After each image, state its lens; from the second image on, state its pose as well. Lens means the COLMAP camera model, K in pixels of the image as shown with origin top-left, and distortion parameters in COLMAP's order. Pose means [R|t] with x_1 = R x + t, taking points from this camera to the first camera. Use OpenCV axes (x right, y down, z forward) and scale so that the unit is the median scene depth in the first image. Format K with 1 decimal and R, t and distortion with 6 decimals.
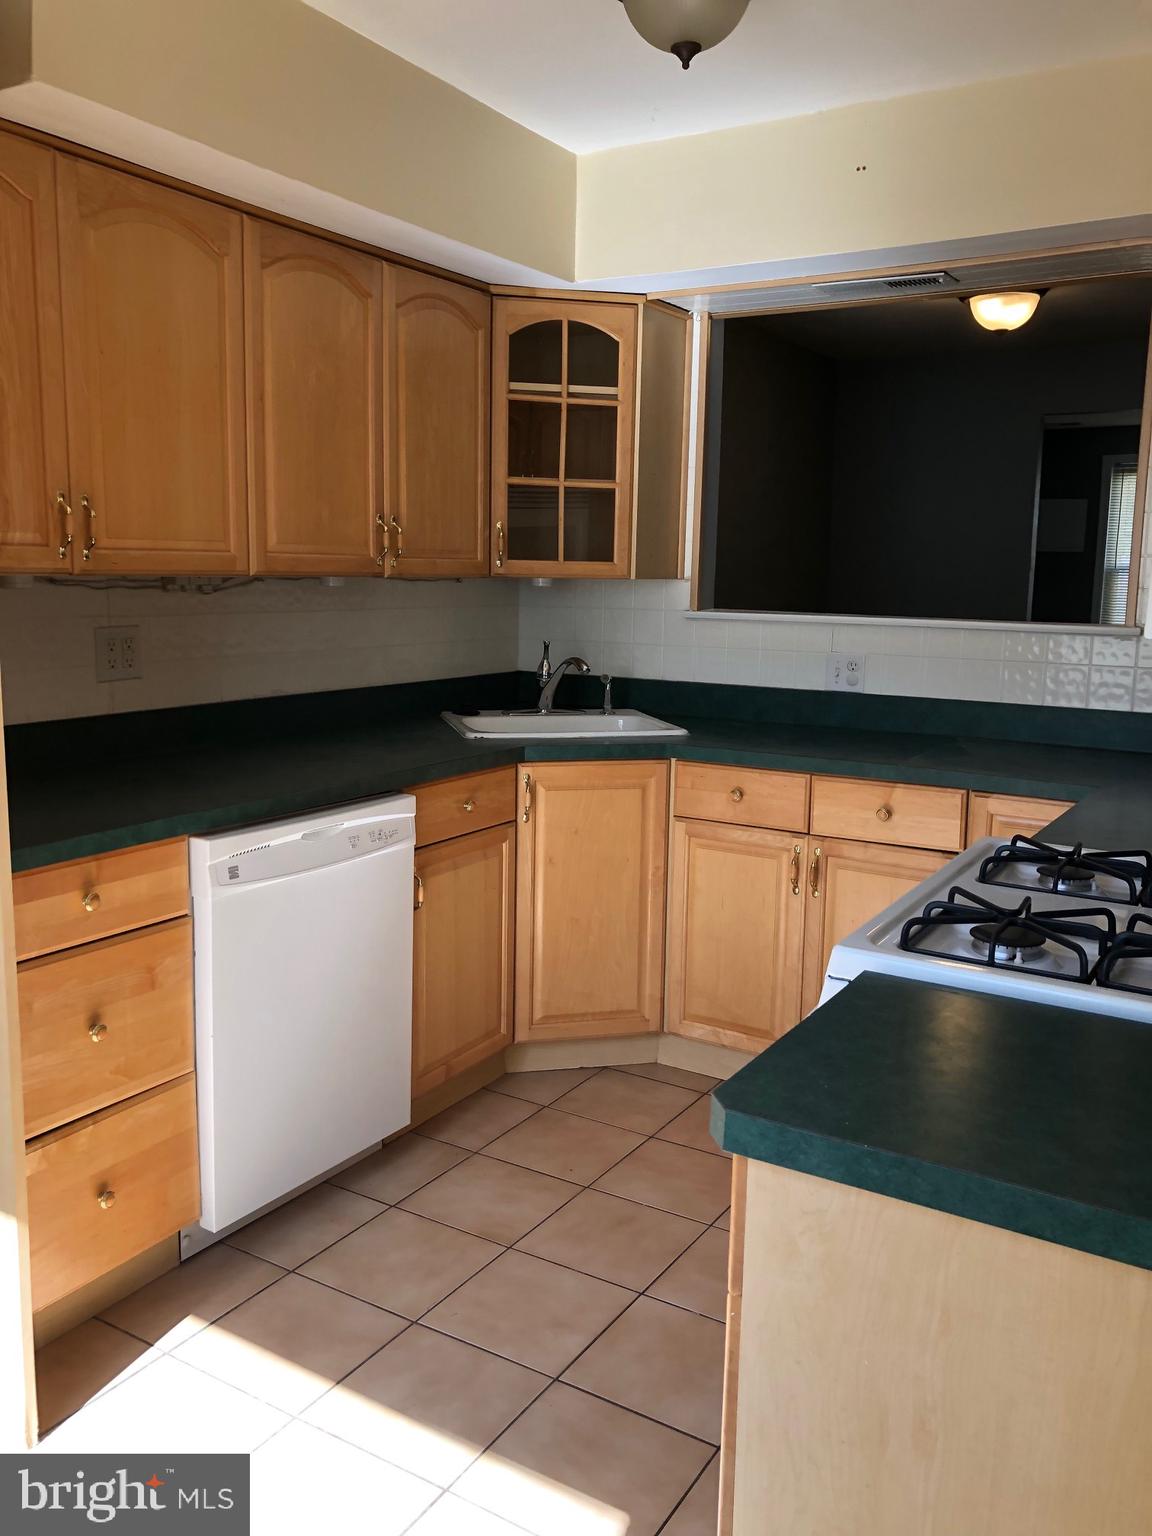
lens RADIAL K [[1252.1, 0, 566.2], [0, 1252.1, 767.8], [0, 0, 1]] dist [0.009800, -0.030901]
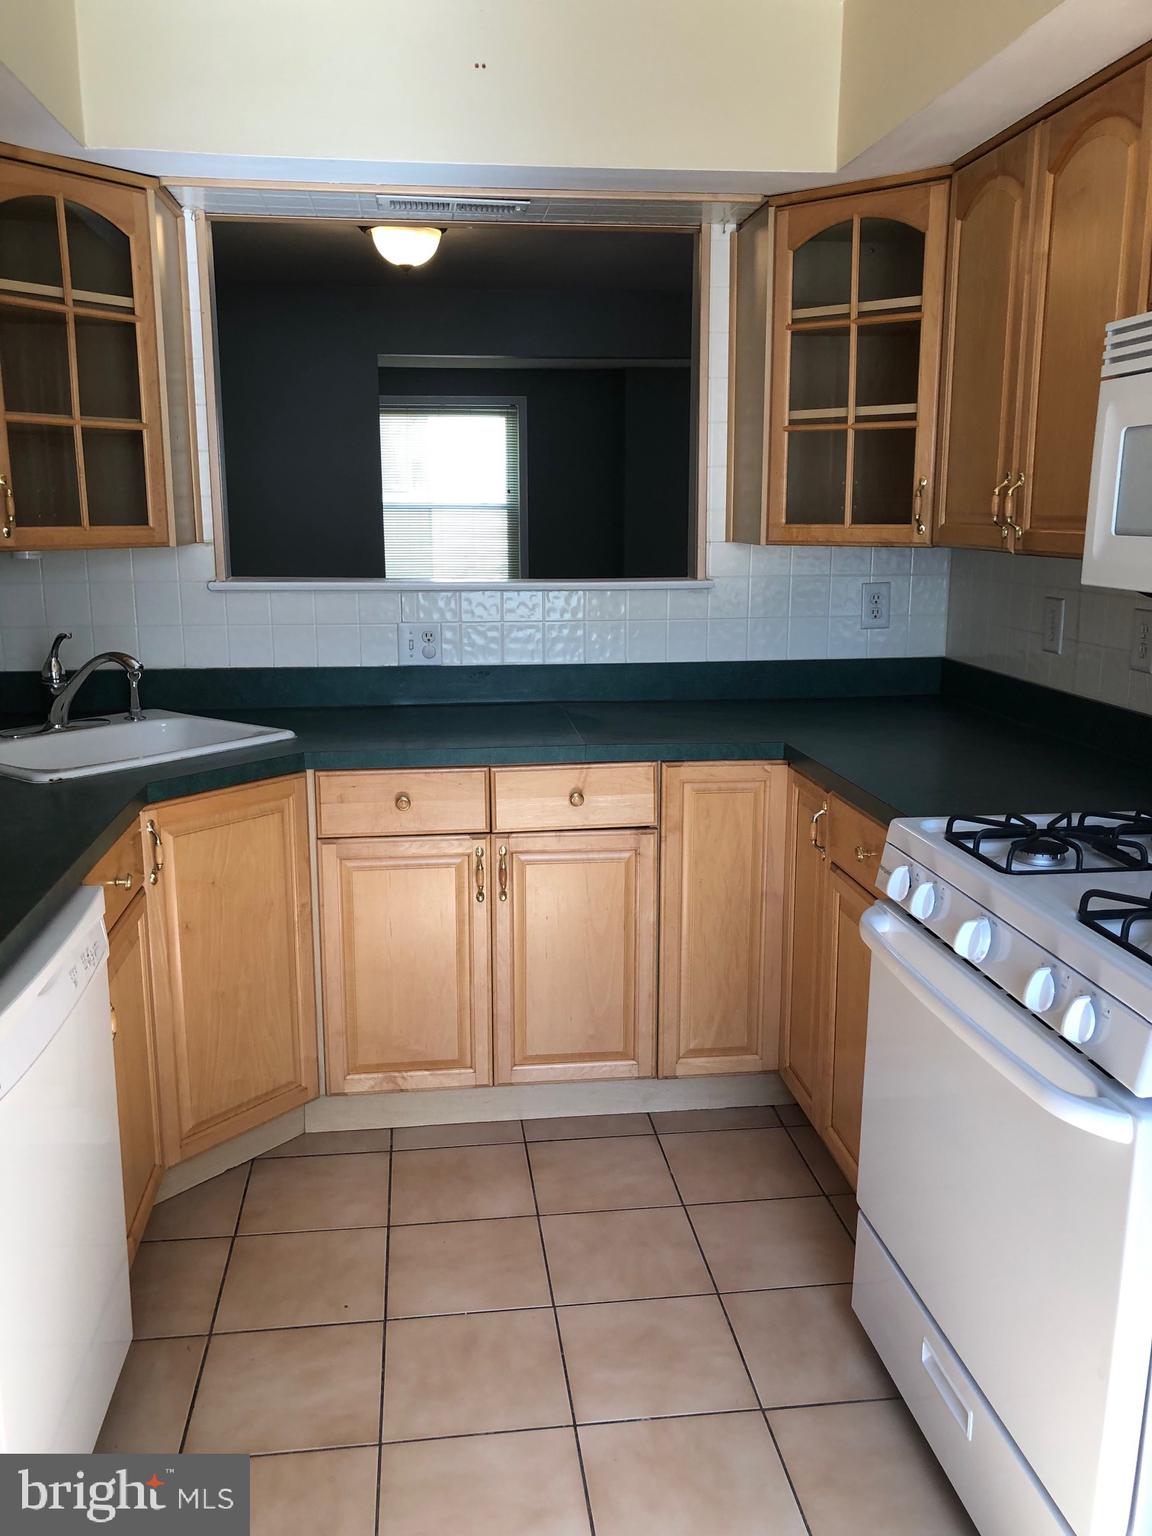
lens RADIAL K [[1252.1, 0, 579.5], [0, 1252.1, 763.0], [0, 0, 1]] dist [0.009800, -0.030901]
pose [[0.779279, -0.141793, 0.610425, -0.268372], [0.113282, 0.989893, 0.085320, -0.059498], [-0.616353, 0.002662, 0.787465, 0.243028]]
